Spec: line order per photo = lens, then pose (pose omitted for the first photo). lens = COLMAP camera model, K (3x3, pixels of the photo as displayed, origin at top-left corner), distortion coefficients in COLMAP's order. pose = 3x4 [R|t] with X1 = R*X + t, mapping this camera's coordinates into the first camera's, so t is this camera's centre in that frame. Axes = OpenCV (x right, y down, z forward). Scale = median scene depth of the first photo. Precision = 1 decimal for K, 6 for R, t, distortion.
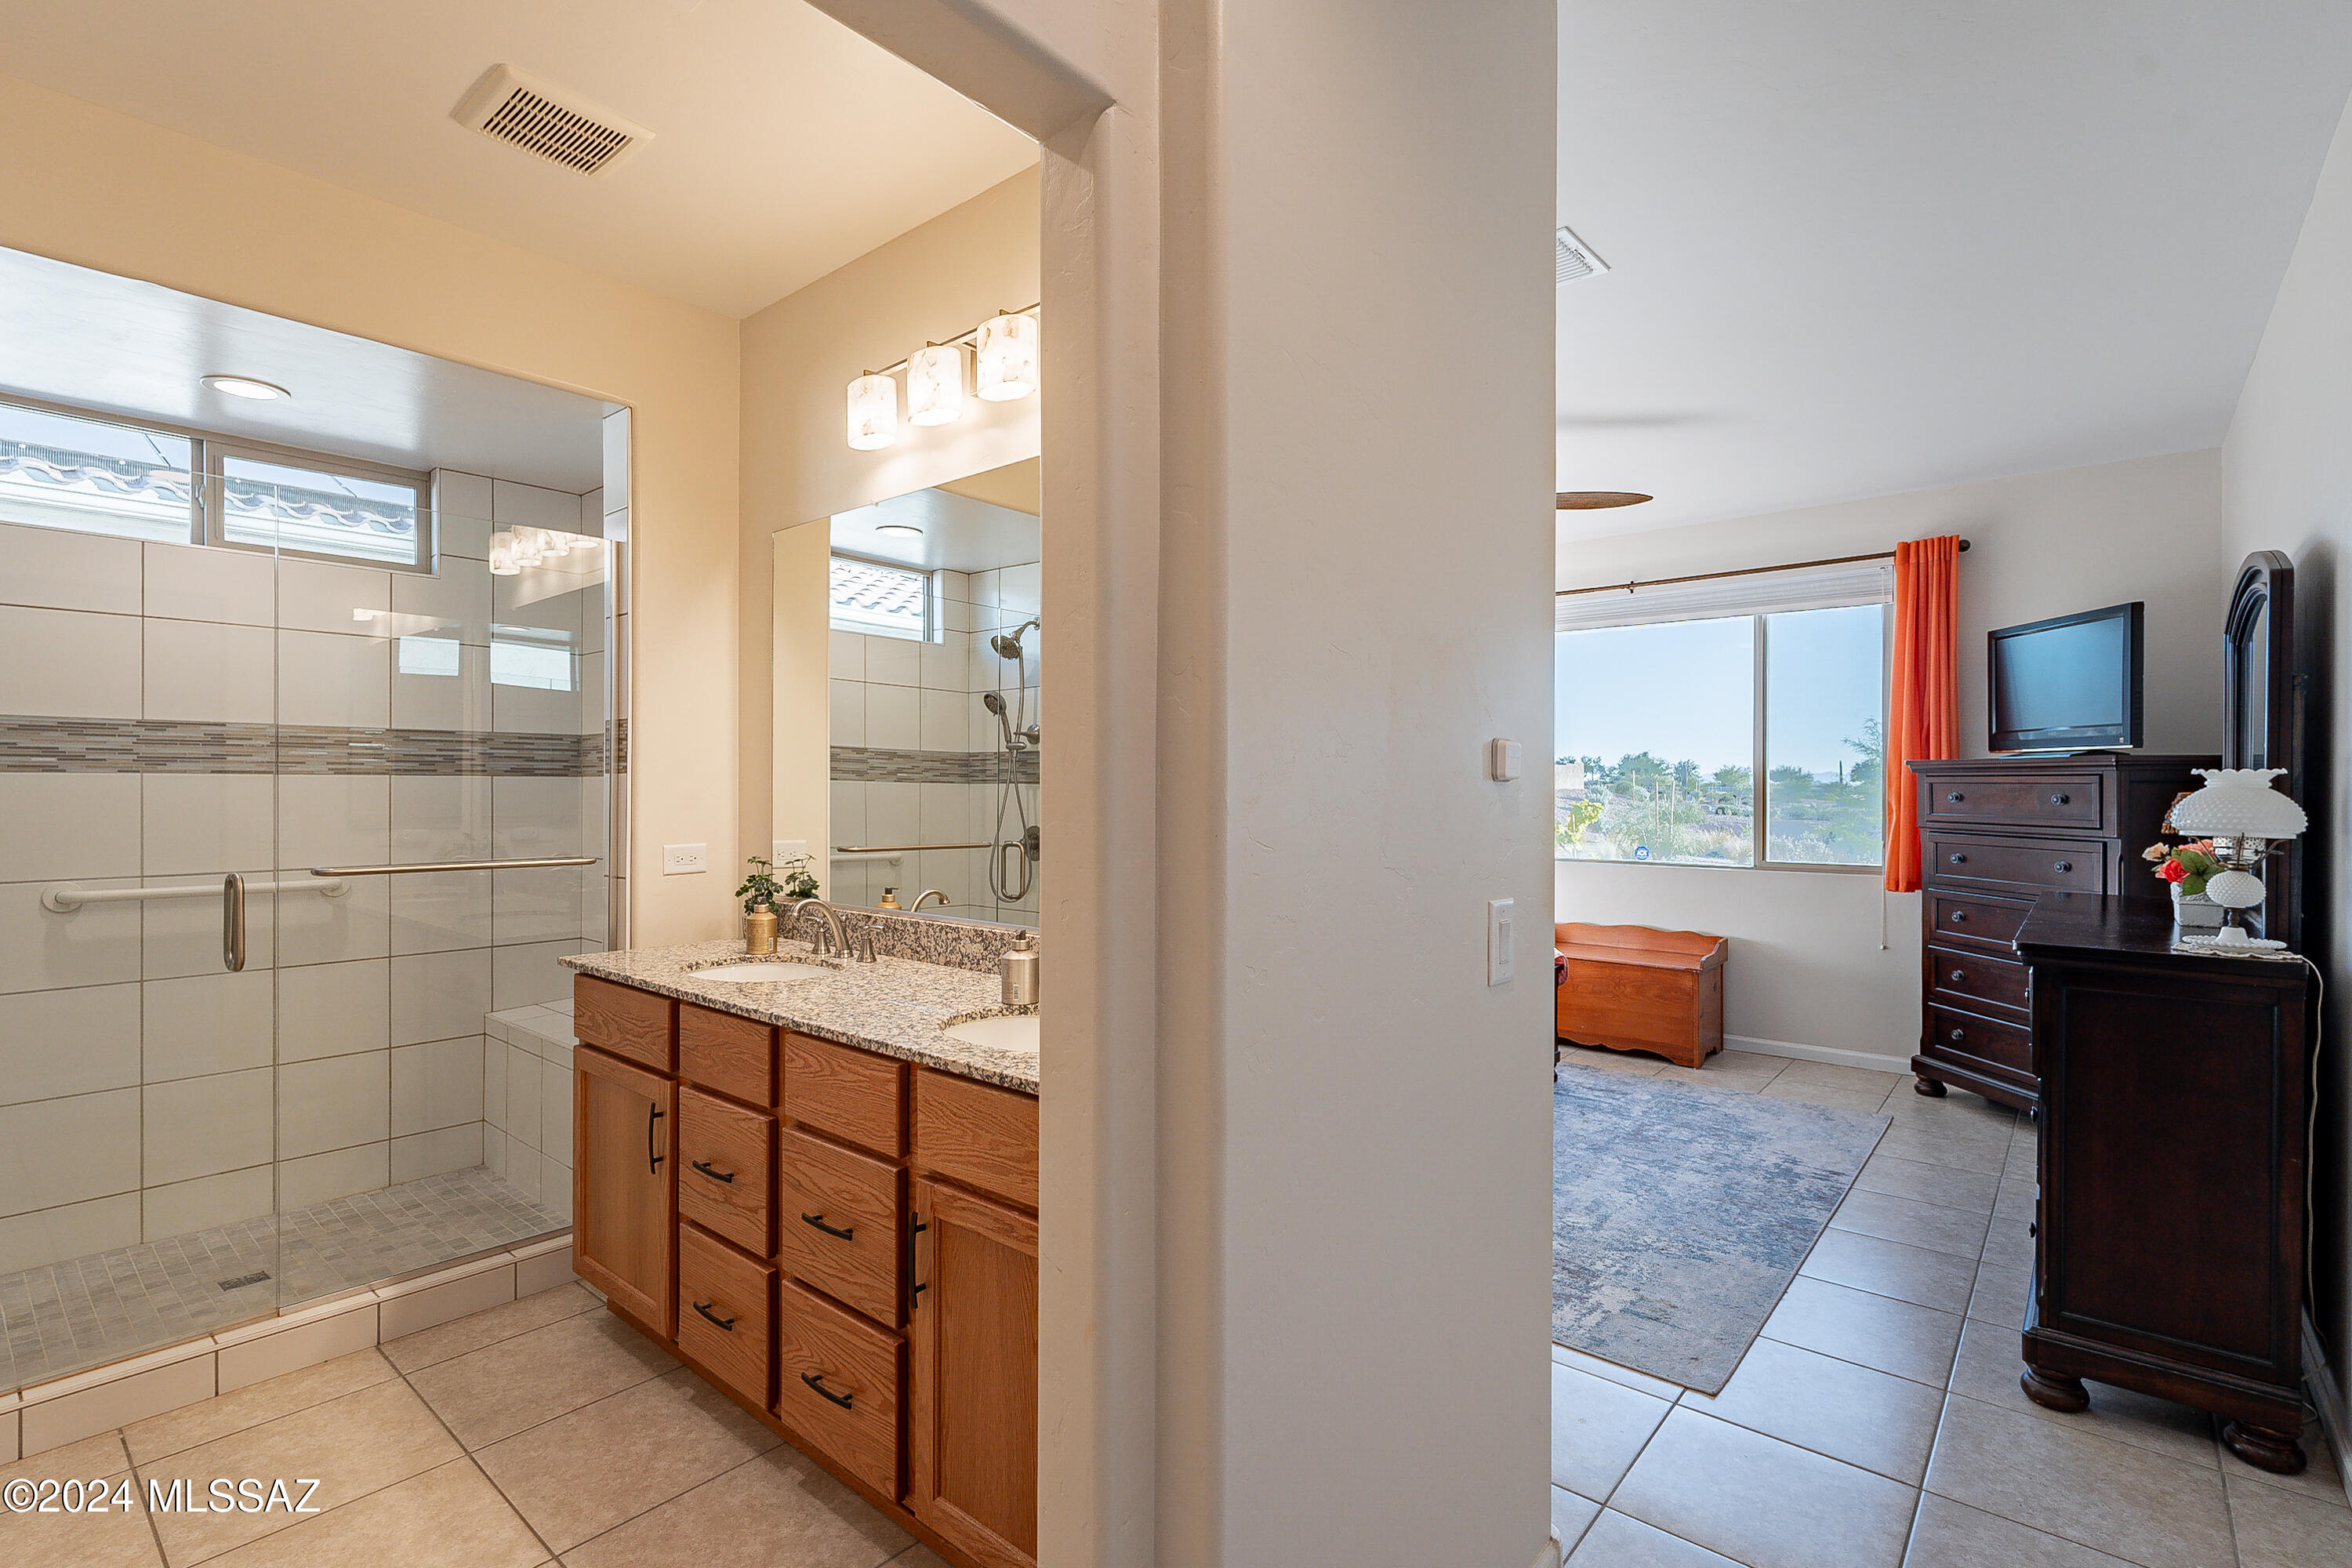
lens RADIAL K [[1102.7, 0, 1169.0], [0, 1102.7, 791.2], [0, 0, 1]] dist [-0.000114, -0.000814]
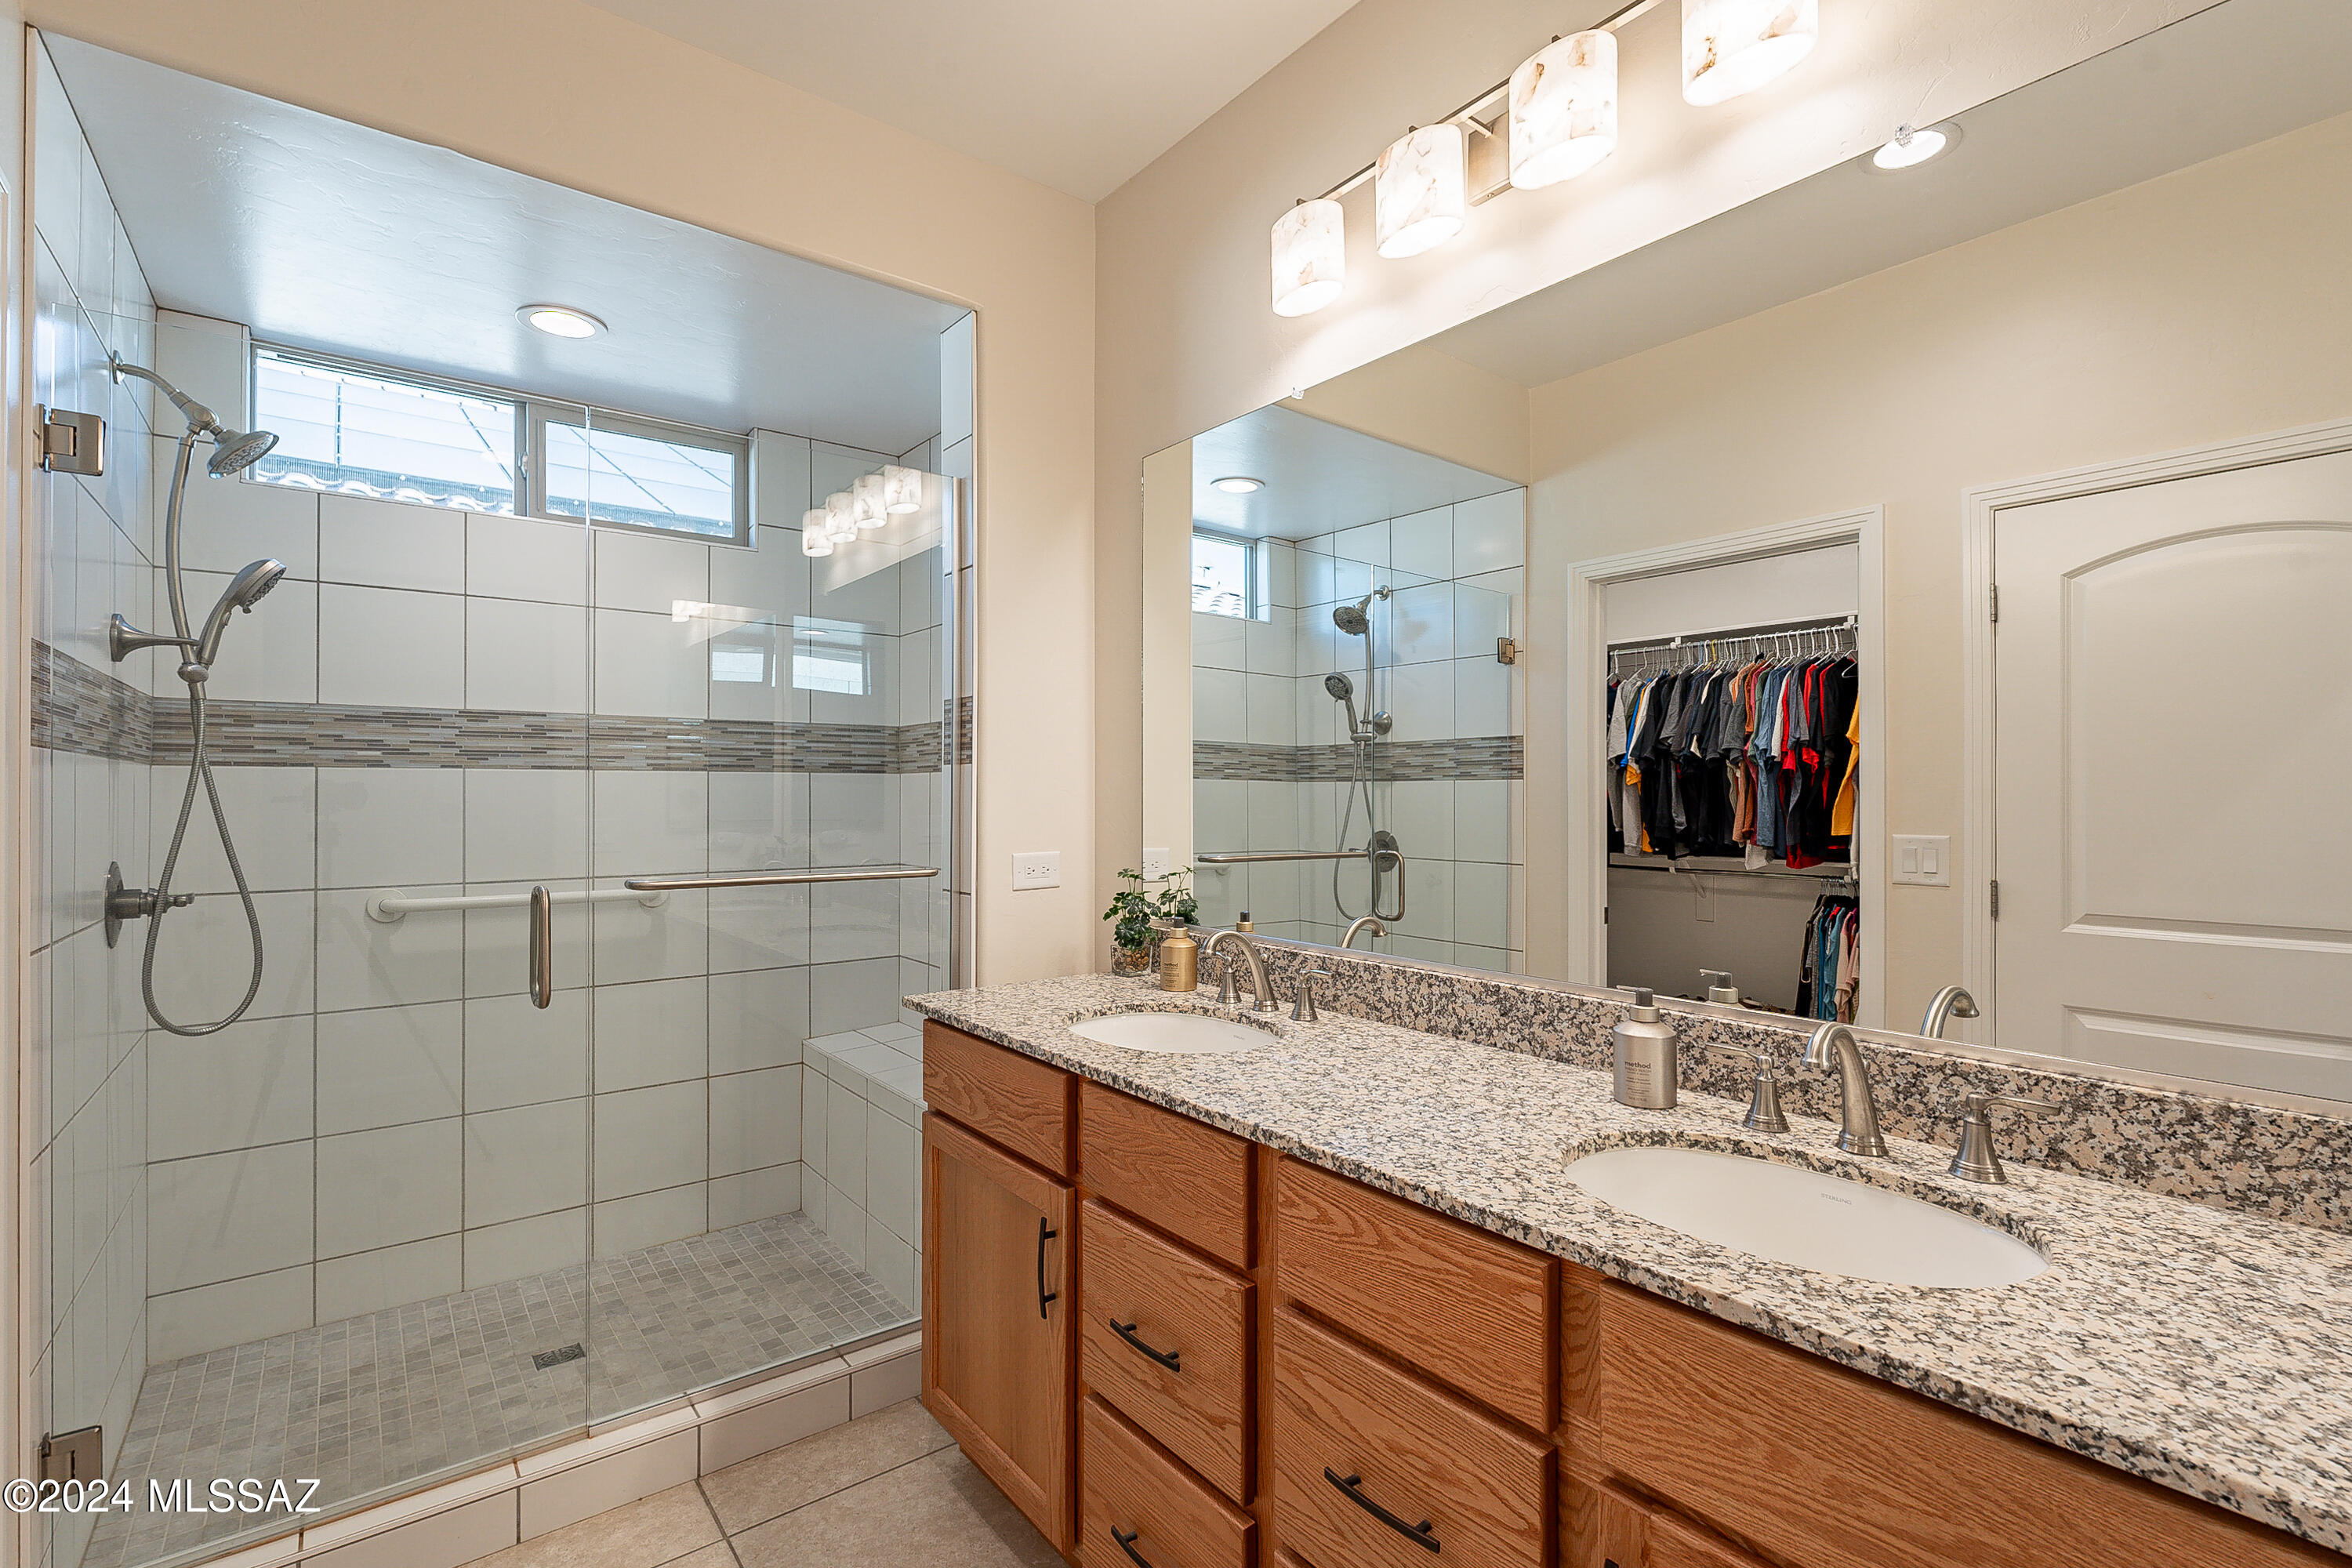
lens RADIAL K [[1083.5, 0, 1171.3], [0, 1083.5, 789.5], [0, 0, 1]] dist [-0.002391, -0.000166]
pose [[0.979087, -0.003763, -0.203409, -0.197643], [0.002372, 0.999972, -0.007083, 0.009084], [0.203430, 0.006453, 0.979068, 0.267591]]
